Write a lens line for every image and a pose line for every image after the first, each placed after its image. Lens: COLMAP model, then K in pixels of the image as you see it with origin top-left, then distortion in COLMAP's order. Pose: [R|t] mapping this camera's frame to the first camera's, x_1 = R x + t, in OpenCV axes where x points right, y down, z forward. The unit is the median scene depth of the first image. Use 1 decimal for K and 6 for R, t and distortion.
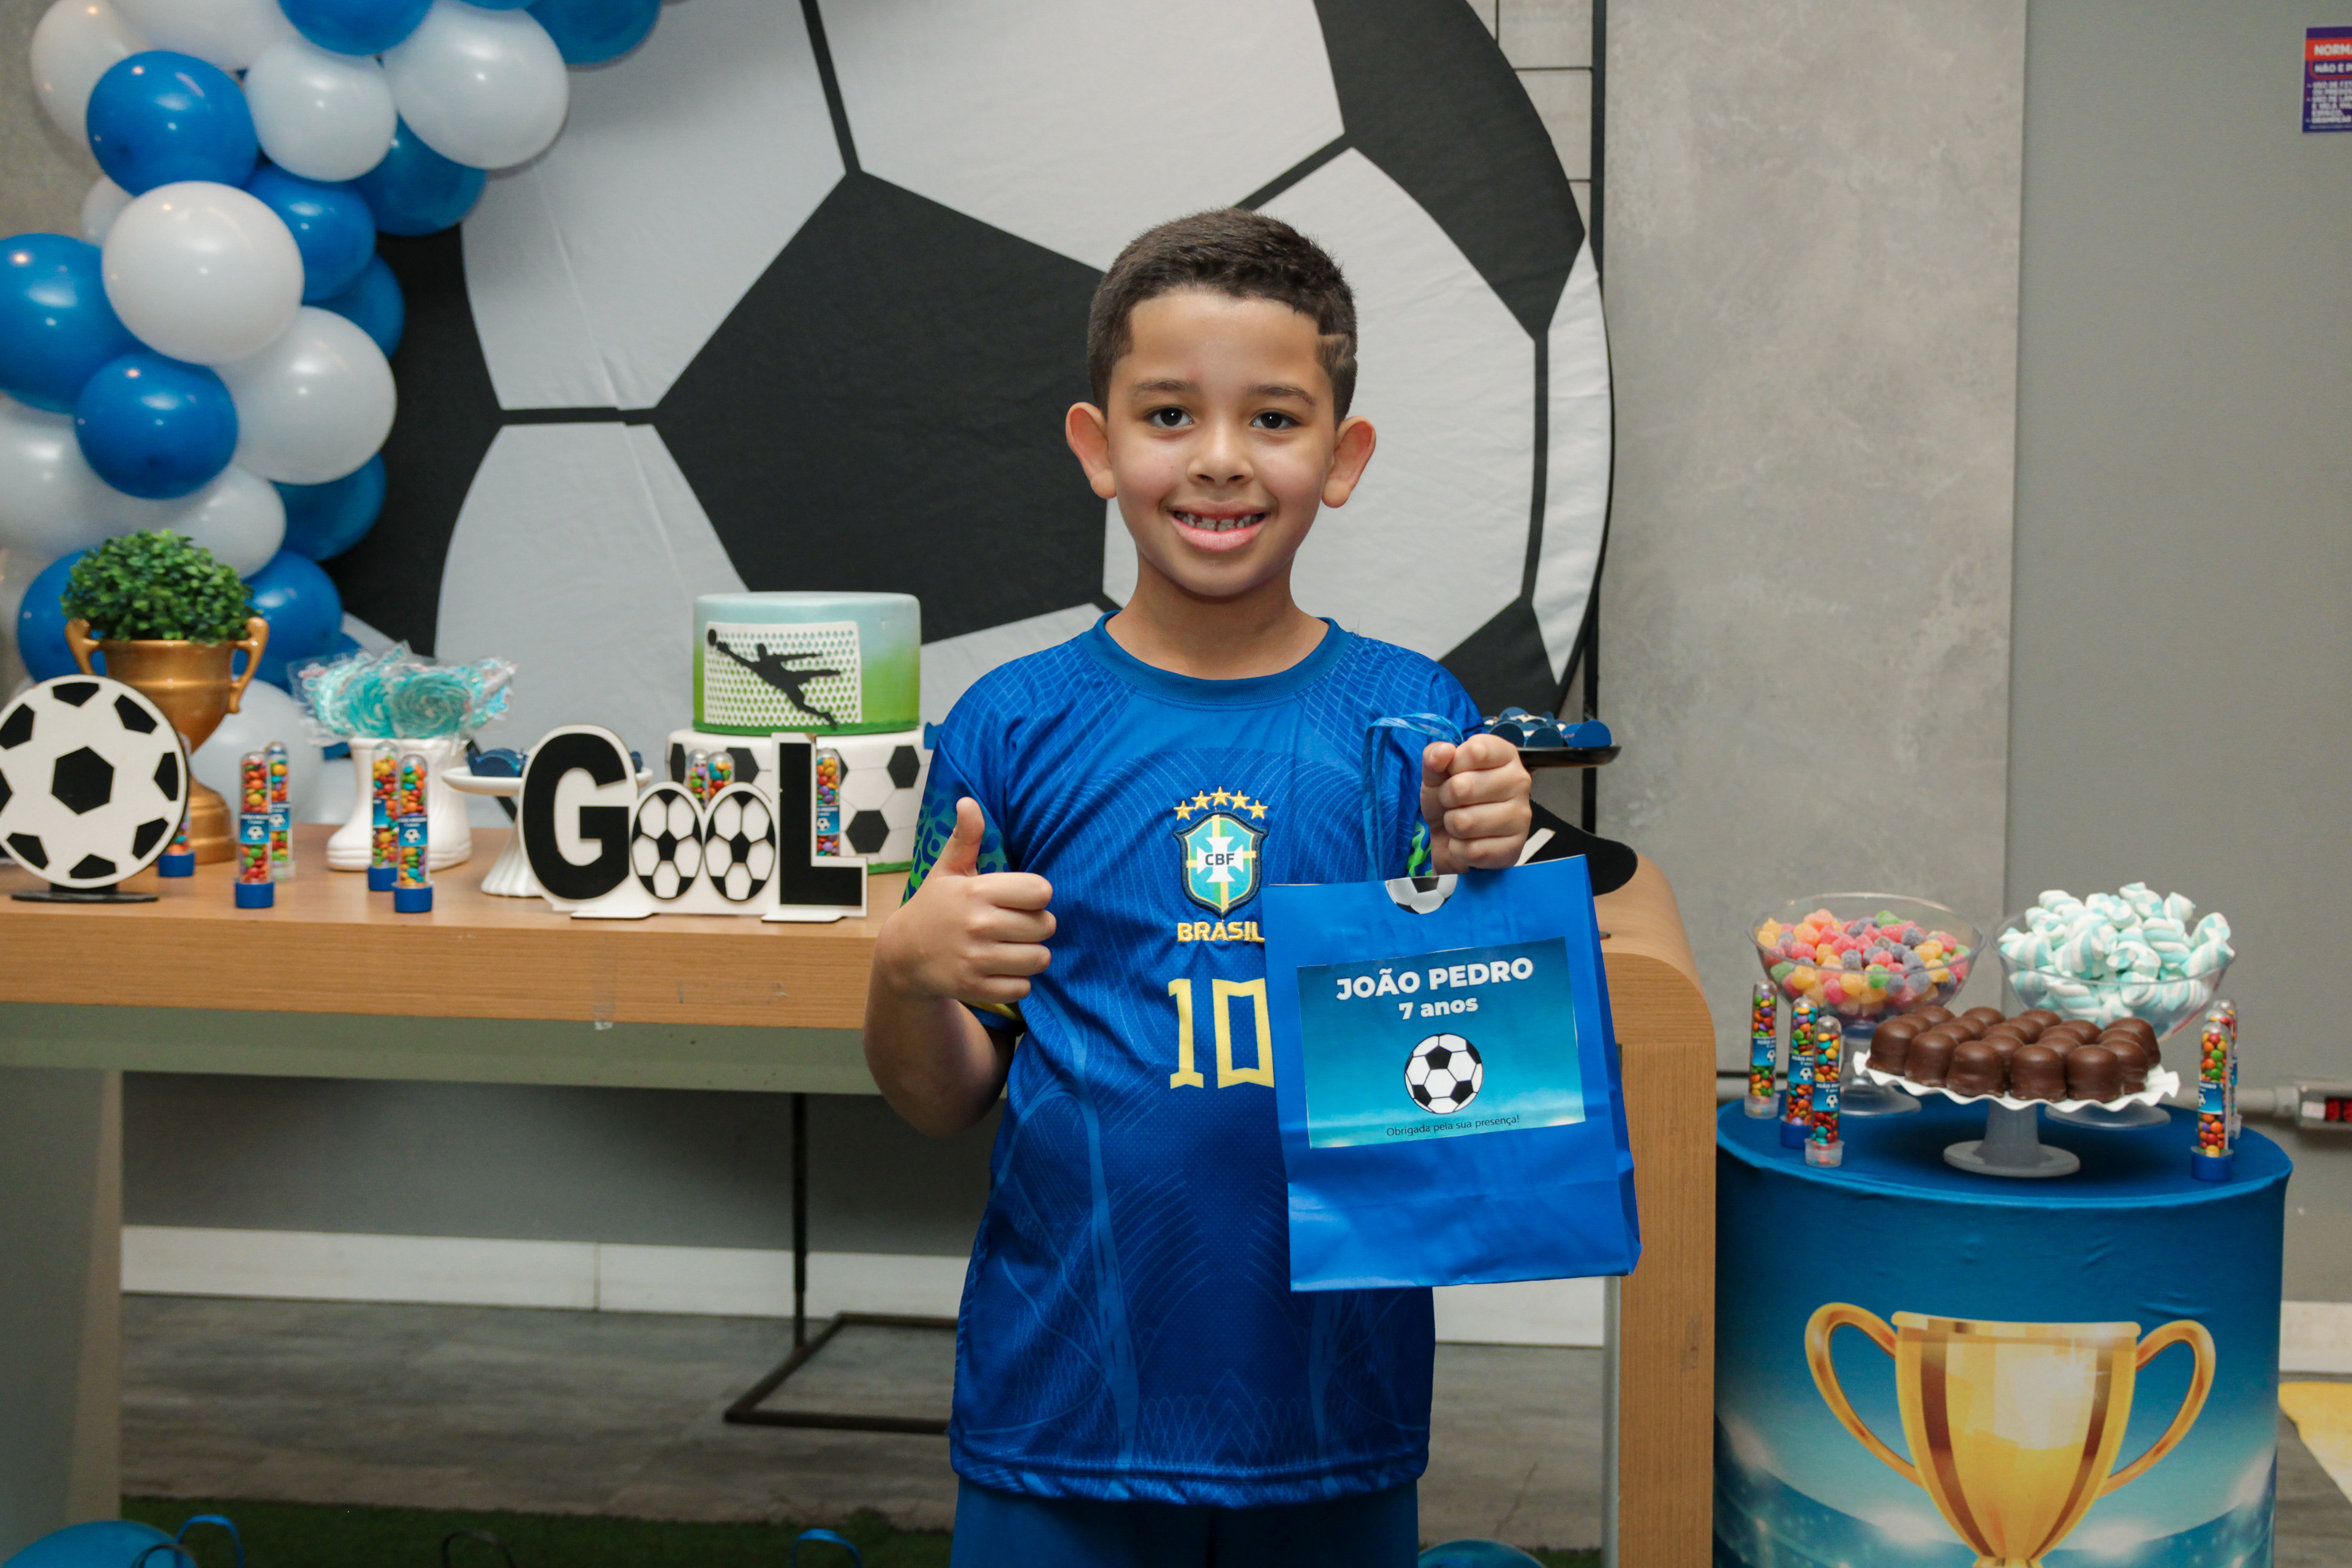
lens RADIAL K [[2366.5, 0, 1332.1], [0, 2366.5, 713.2], [0, 0, 1]] dist [-0.027425, 0.029196]
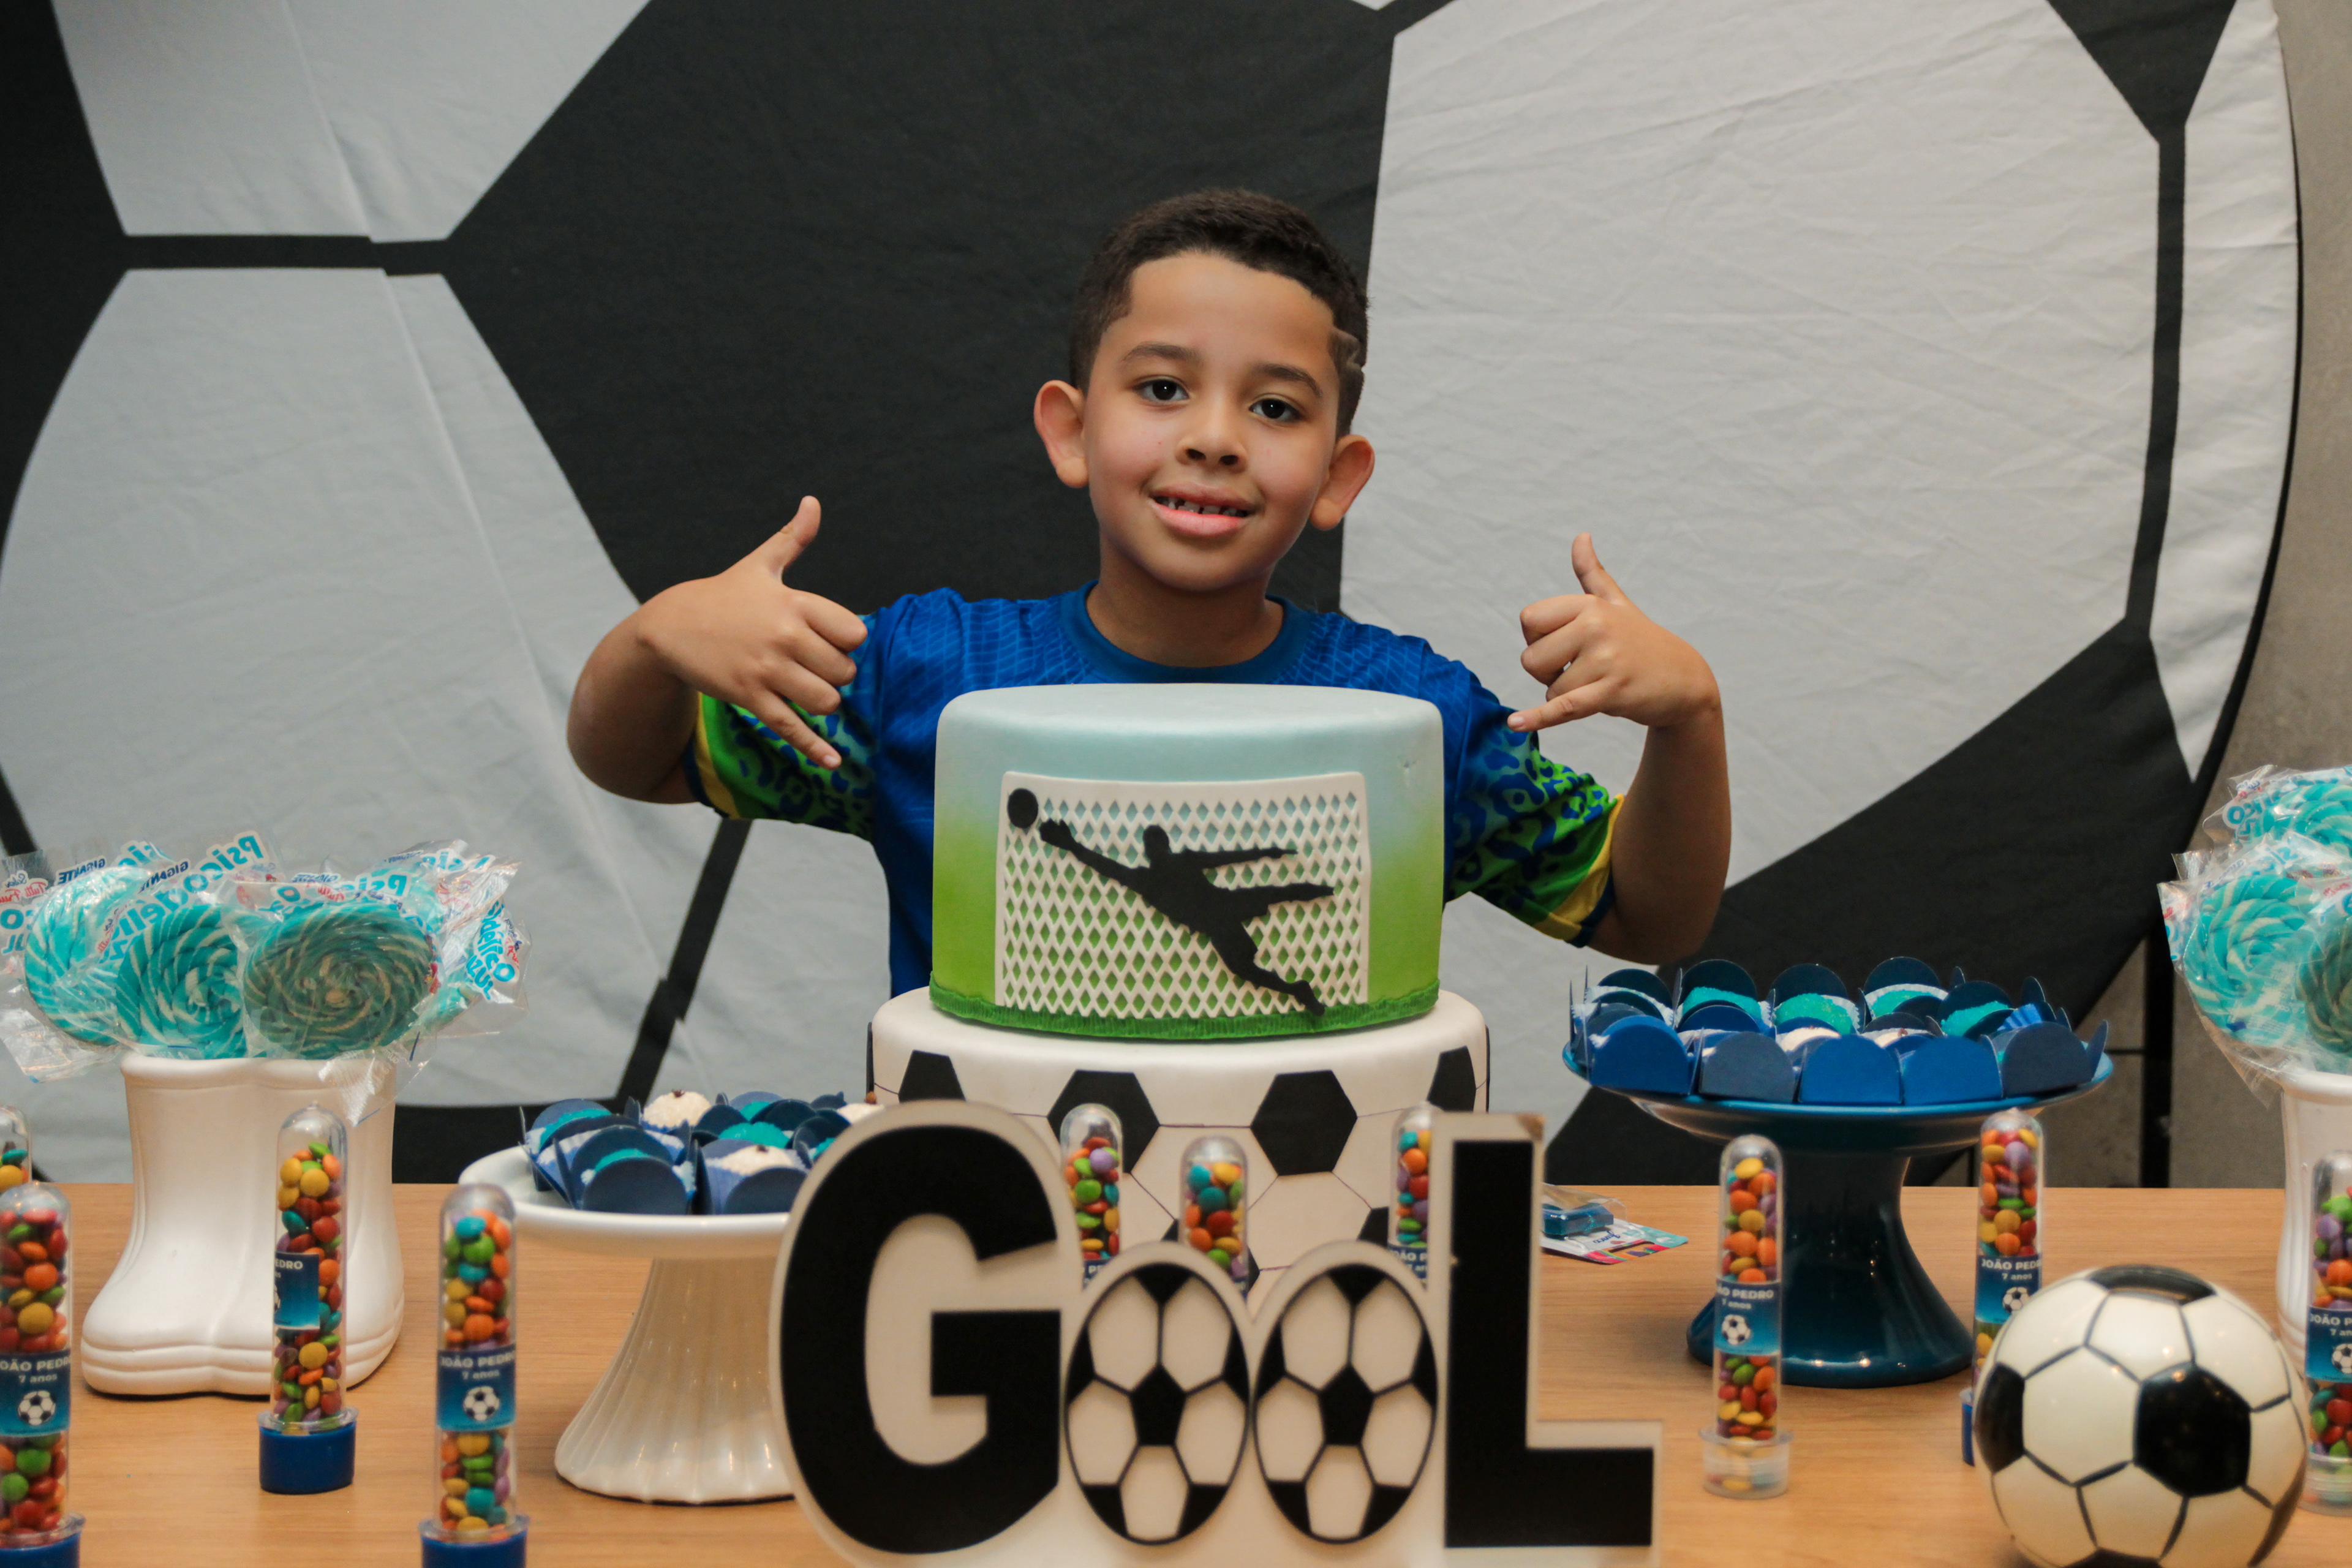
lens RADIAL K [[3414.8, 0, 1411.4], [0, 3414.8, 672.3], [0, 0, 1]] dist [0.028683, 0.086856]
pose [[0.991964, -0.001877, 0.126509, -0.272004], [0.001750, 0.999998, 0.001117, -0.057714], [-0.126511, -0.000887, 0.991965, 0.378523]]
